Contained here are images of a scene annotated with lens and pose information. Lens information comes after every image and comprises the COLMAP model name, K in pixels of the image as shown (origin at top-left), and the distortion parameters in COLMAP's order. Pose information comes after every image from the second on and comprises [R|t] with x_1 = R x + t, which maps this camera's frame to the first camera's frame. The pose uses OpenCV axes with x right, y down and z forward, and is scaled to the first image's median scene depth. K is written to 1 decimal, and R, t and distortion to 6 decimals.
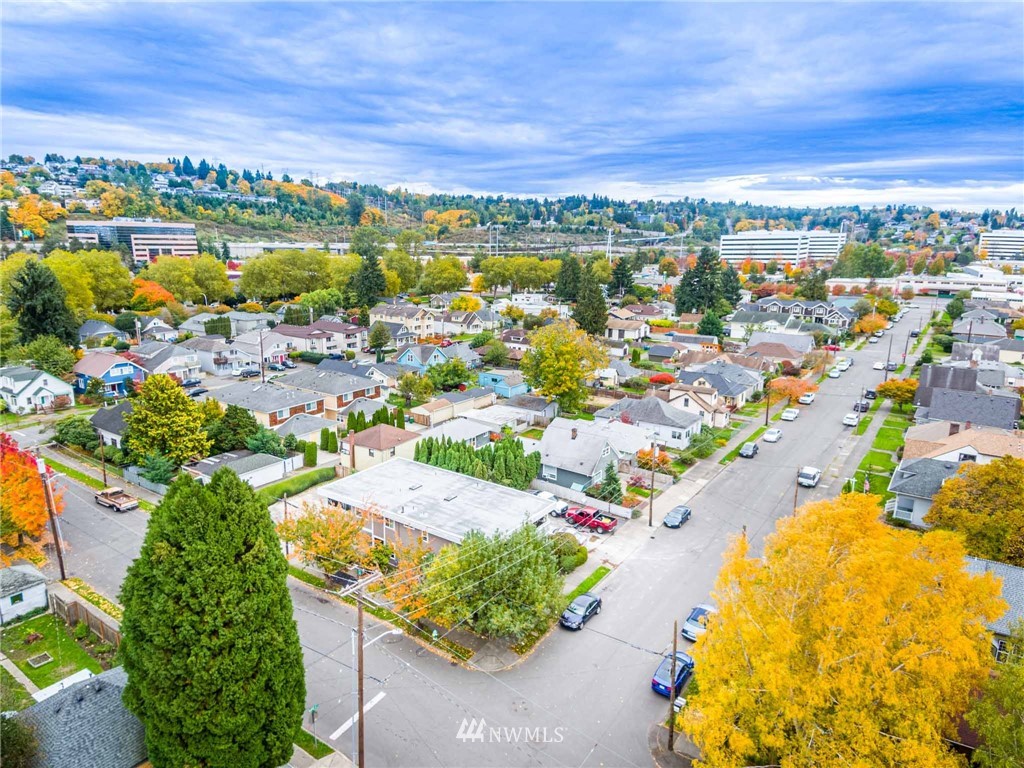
lens RADIAL K [[614.4, 0, 519.9], [0, 614.4, 391.8], [0, 0, 1]] dist [0.257503, -0.277491]
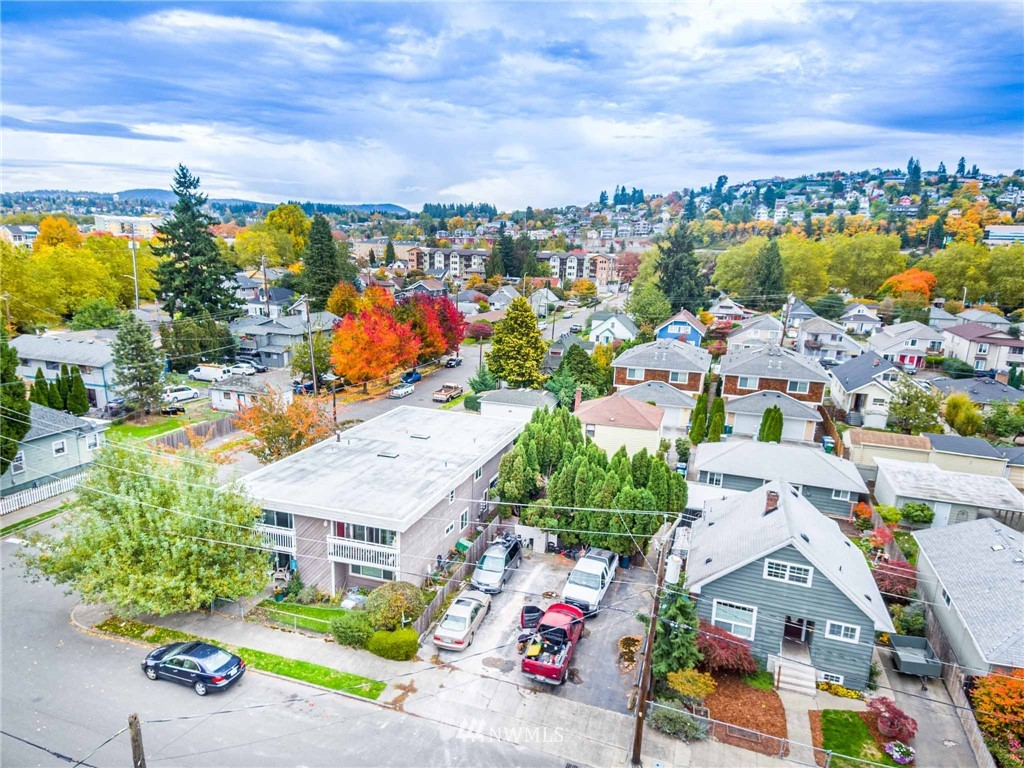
lens RADIAL K [[662.9, 0, 500.3], [0, 662.9, 414.2], [0, 0, 1]] dist [0.253687, -0.273320]
pose [[0.262191, 0.238944, -0.934966, 0.326374], [-0.260837, 0.950345, 0.169728, -0.013601], [0.929096, 0.199373, 0.311498, 0.490294]]
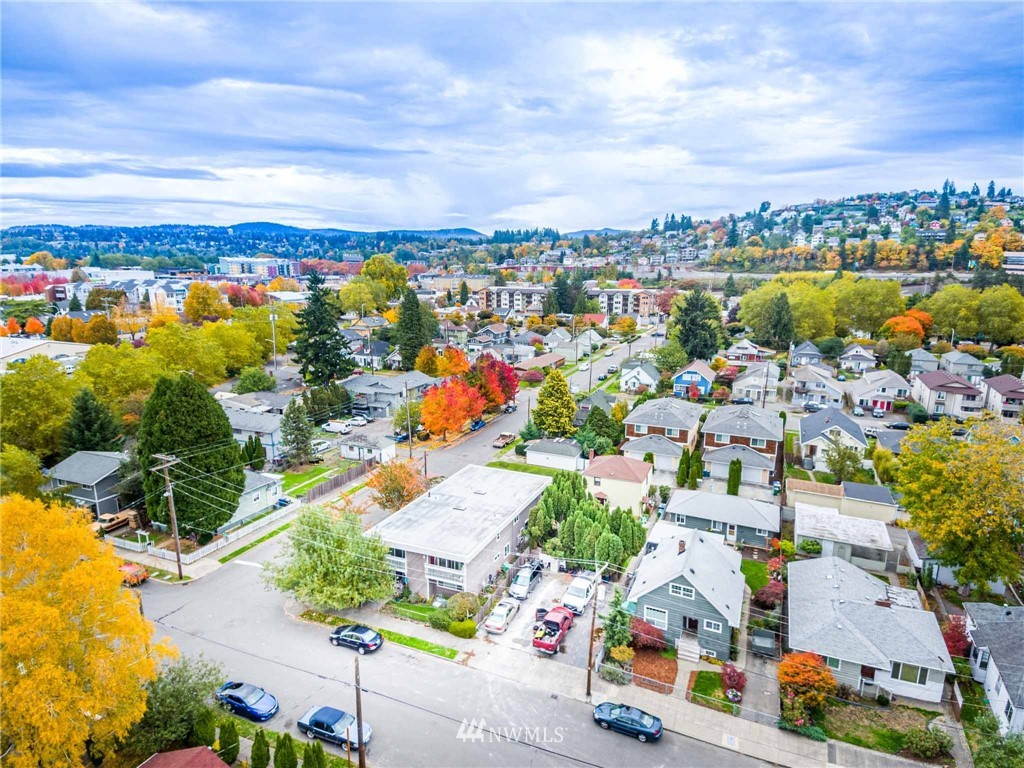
lens RADIAL K [[614.4, 0, 519.9], [0, 614.4, 391.8], [0, 0, 1]] dist [0.257503, -0.277491]
pose [[0.194032, 0.203915, -0.959568, 0.504062], [-0.241825, 0.957914, 0.154665, -0.119306], [0.950722, 0.202037, 0.235178, 0.448880]]
